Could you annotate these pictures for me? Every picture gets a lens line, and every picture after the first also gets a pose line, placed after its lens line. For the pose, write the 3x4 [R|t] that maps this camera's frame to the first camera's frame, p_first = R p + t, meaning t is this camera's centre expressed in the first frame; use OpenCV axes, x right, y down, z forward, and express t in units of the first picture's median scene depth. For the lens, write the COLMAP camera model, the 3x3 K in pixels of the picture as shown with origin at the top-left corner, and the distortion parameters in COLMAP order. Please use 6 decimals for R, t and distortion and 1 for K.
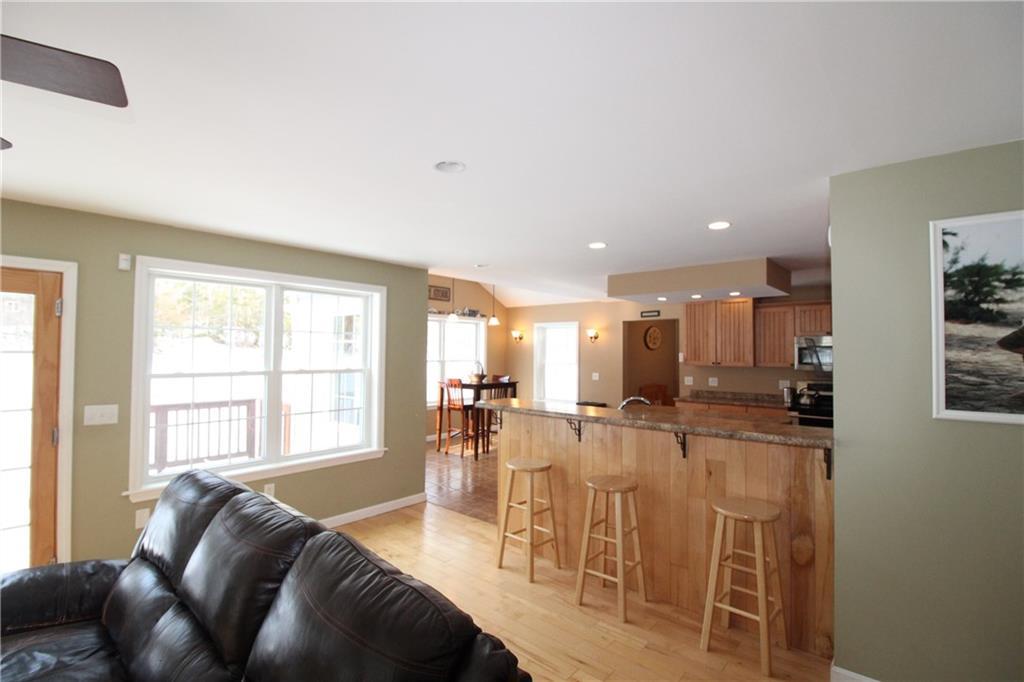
lens RADIAL K [[471.0, 0, 512.2], [0, 471.0, 340.1], [0, 0, 1]] dist [-0.008269, -0.004946]
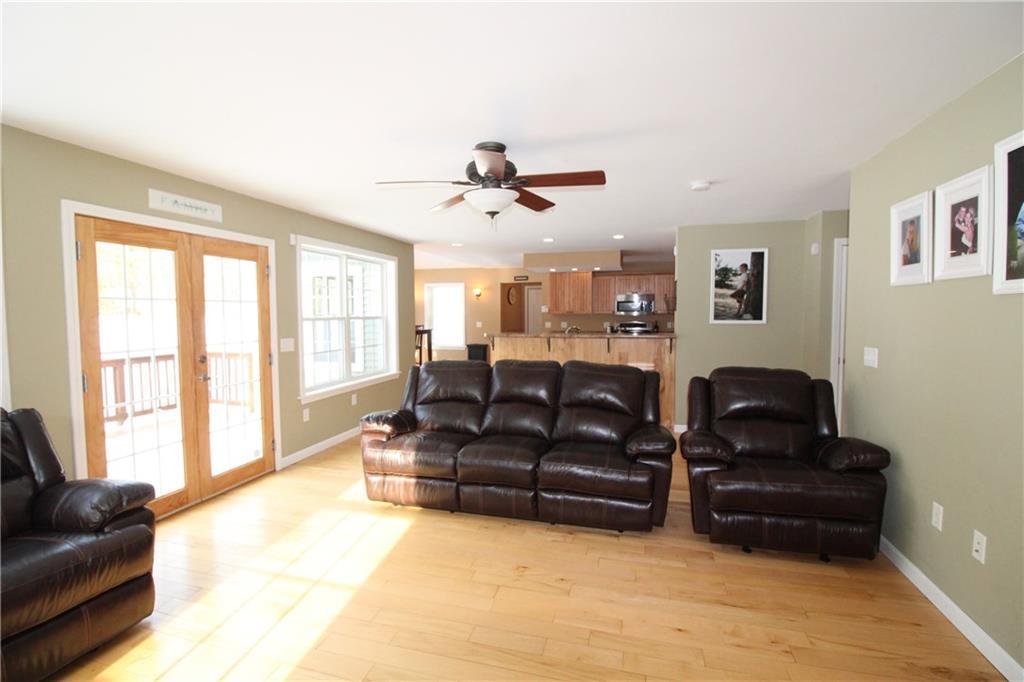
lens RADIAL K [[471.0, 0, 509.2], [0, 471.0, 339.2], [0, 0, 1]] dist [-0.008269, -0.004946]
pose [[0.898474, -0.037449, 0.437426, -0.726266], [0.000689, 0.996474, 0.083895, 0.015215], [-0.439026, -0.075076, 0.895332, -0.507912]]
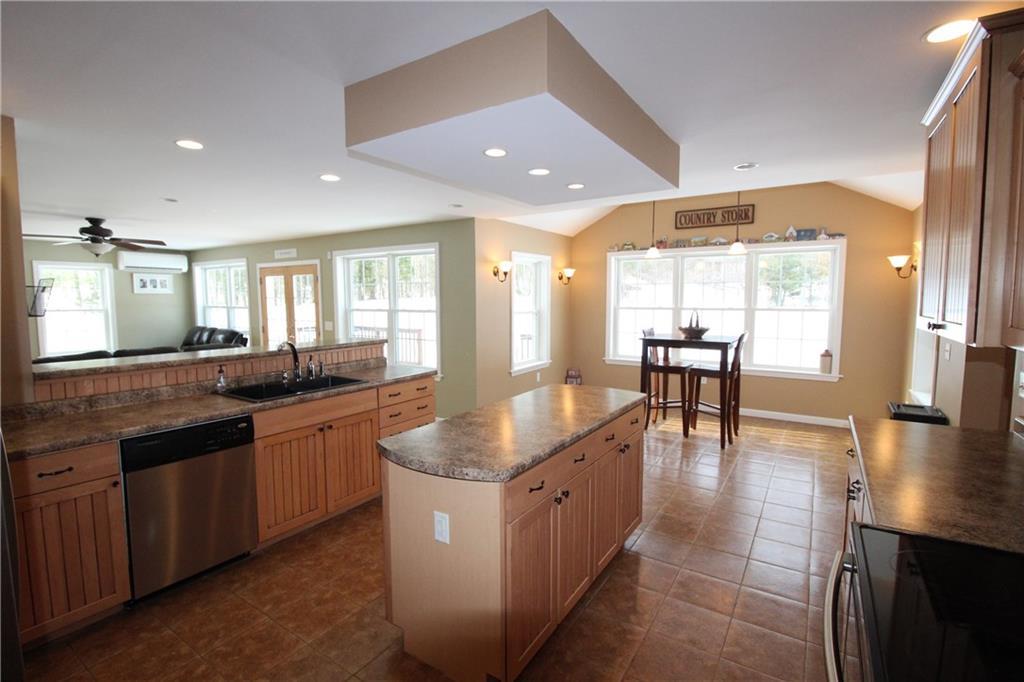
lens RADIAL K [[471.0, 0, 543.0], [0, 471.0, 322.6], [0, 0, 1]] dist [-0.008269, -0.004946]
pose [[0.148434, 0.067698, -0.986602, 1.207317], [0.030900, 0.996849, 0.073050, 0.009528], [0.988439, -0.041329, 0.145874, 1.360110]]
